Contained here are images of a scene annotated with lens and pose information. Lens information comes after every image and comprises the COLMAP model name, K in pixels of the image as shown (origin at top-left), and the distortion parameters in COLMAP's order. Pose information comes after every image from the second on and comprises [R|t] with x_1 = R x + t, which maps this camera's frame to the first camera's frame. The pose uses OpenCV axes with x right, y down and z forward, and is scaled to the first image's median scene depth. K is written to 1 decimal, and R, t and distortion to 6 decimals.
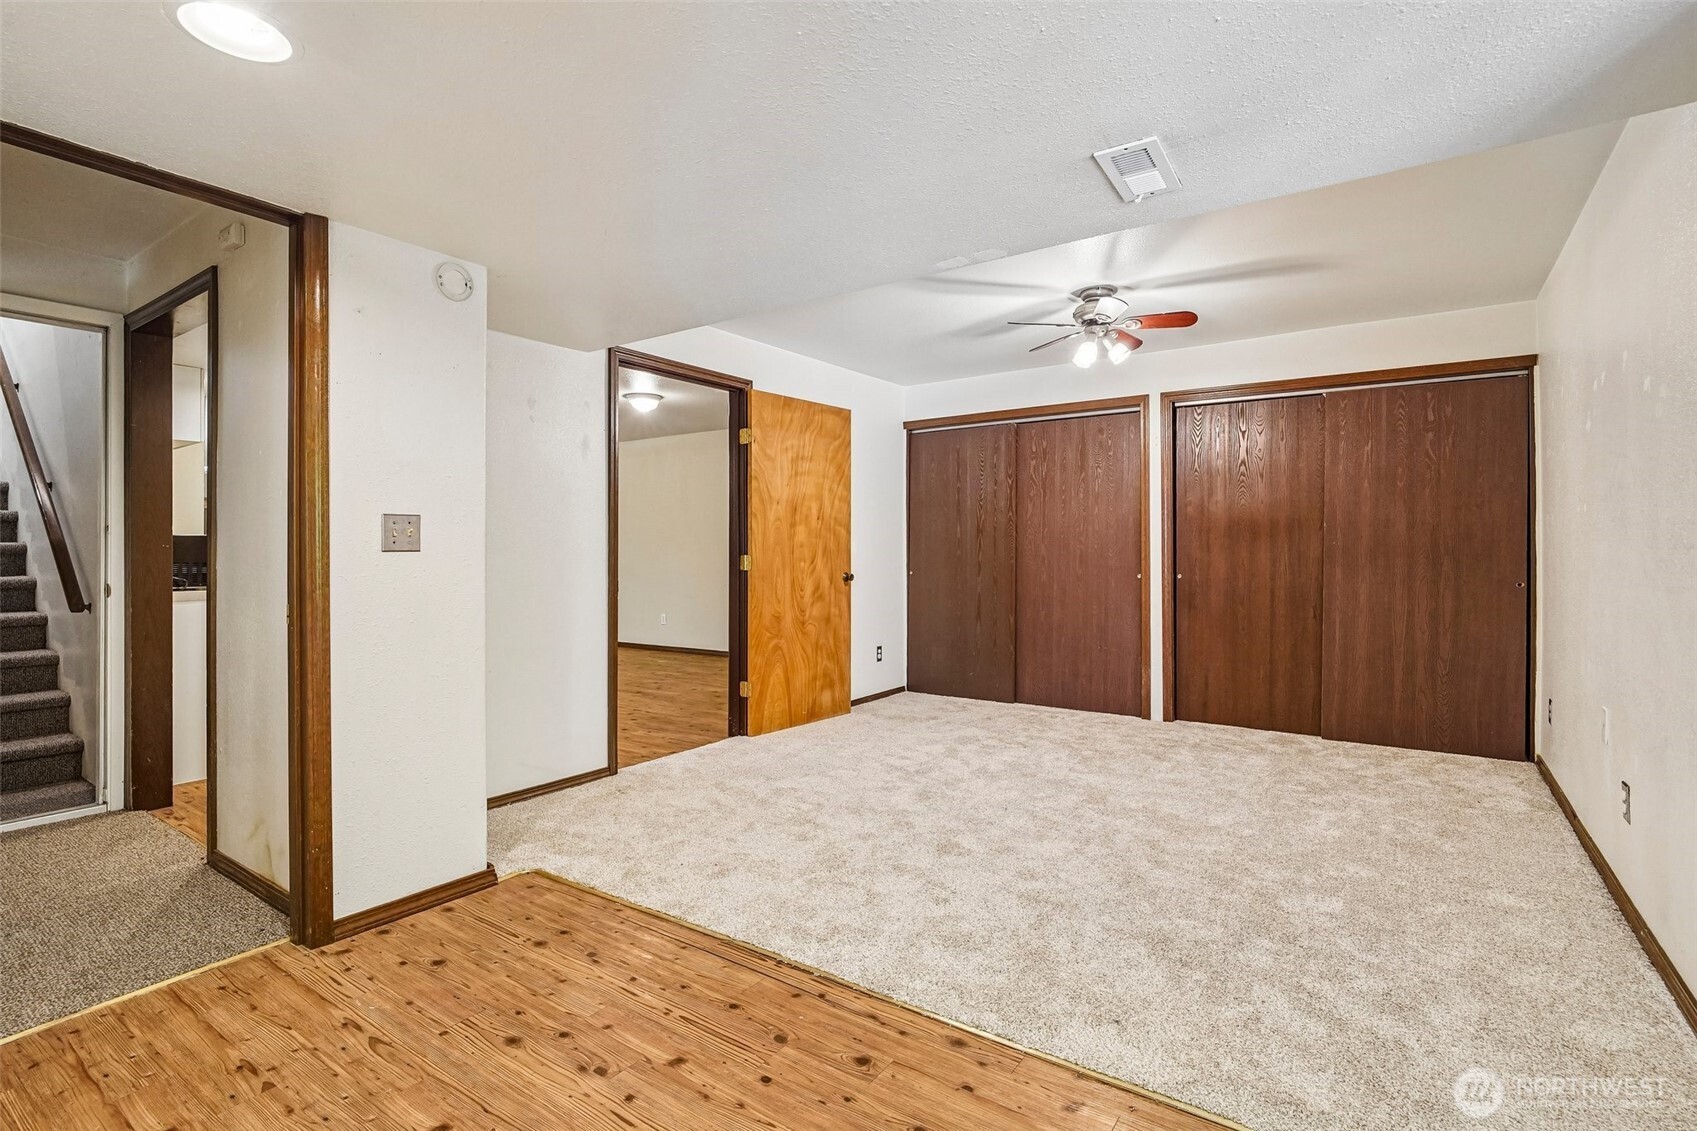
lens RADIAL K [[799.3, 0, 854.7], [0, 799.3, 552.3], [0, 0, 1]] dist [-0.006225, -0.001323]
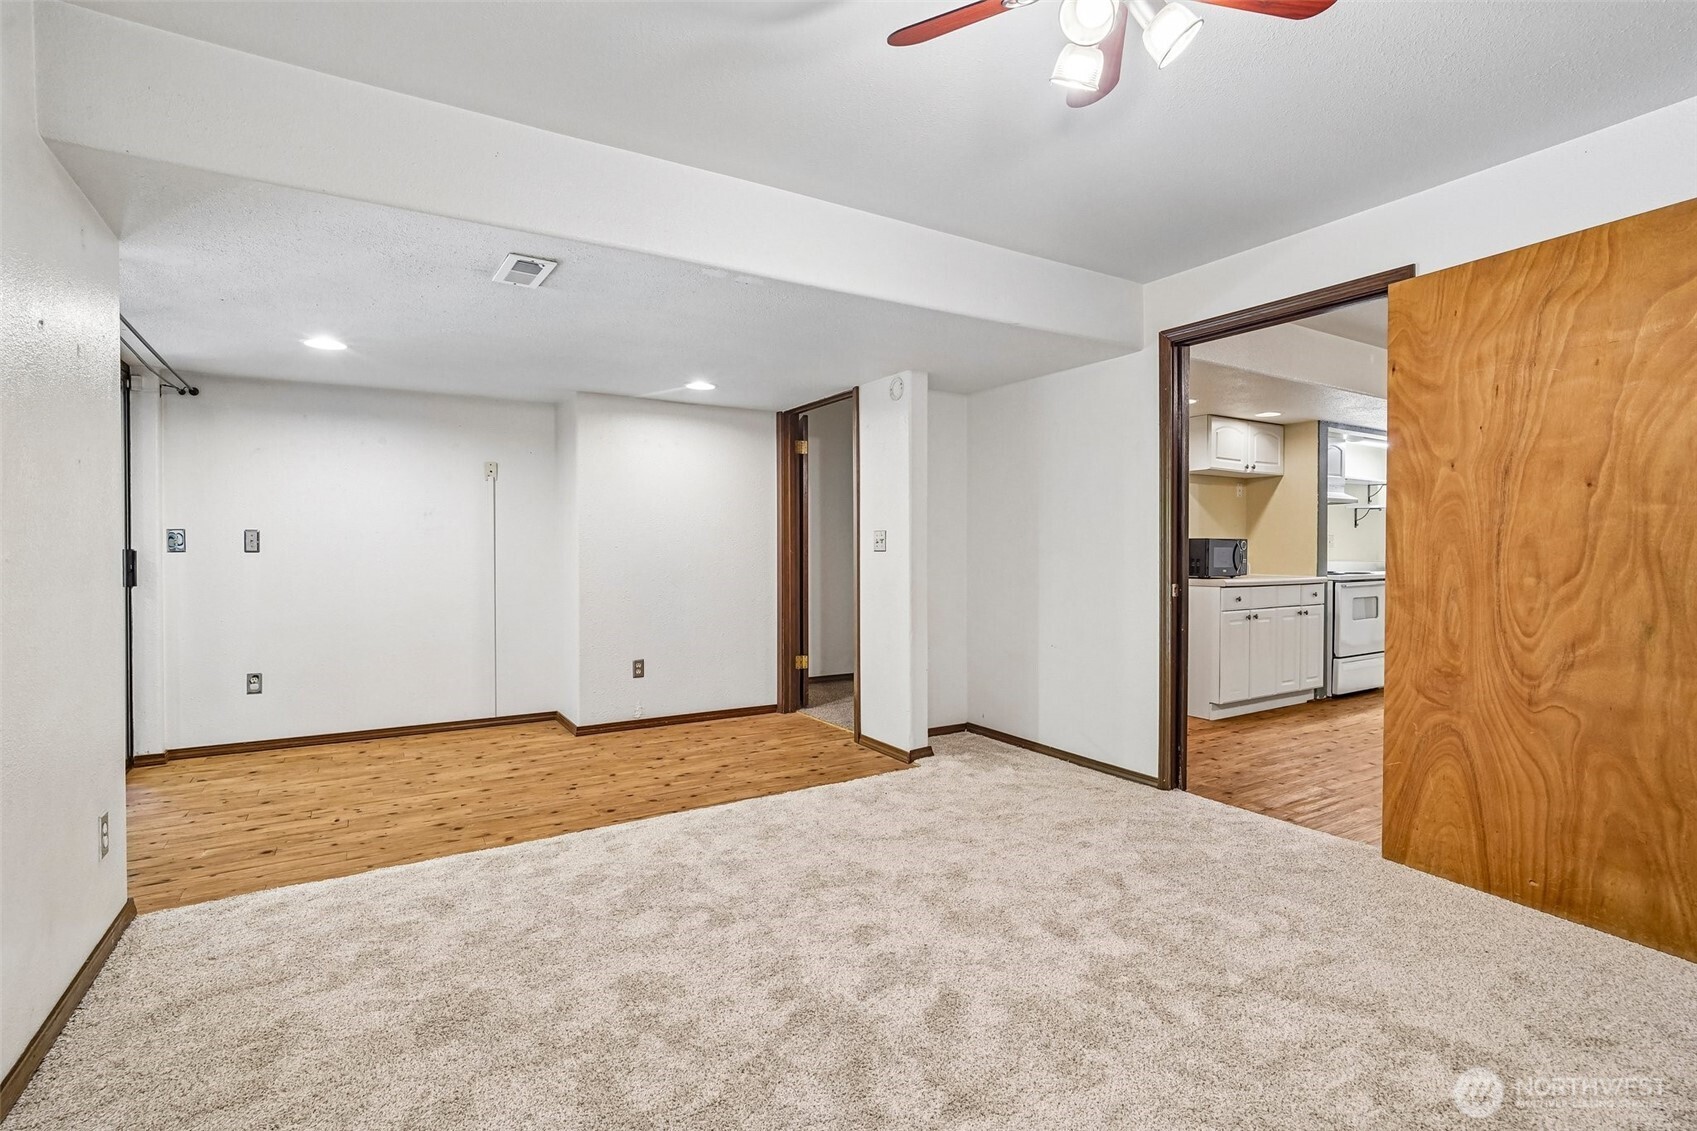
lens RADIAL K [[799.3, 0, 855.8], [0, 799.3, 563.5], [0, 0, 1]] dist [-0.006225, -0.001323]
pose [[-0.400076, 0.022416, -0.916208, 0.568554], [0.002573, 0.999724, 0.023337, -0.008996], [0.916479, 0.006979, -0.400023, 0.847969]]
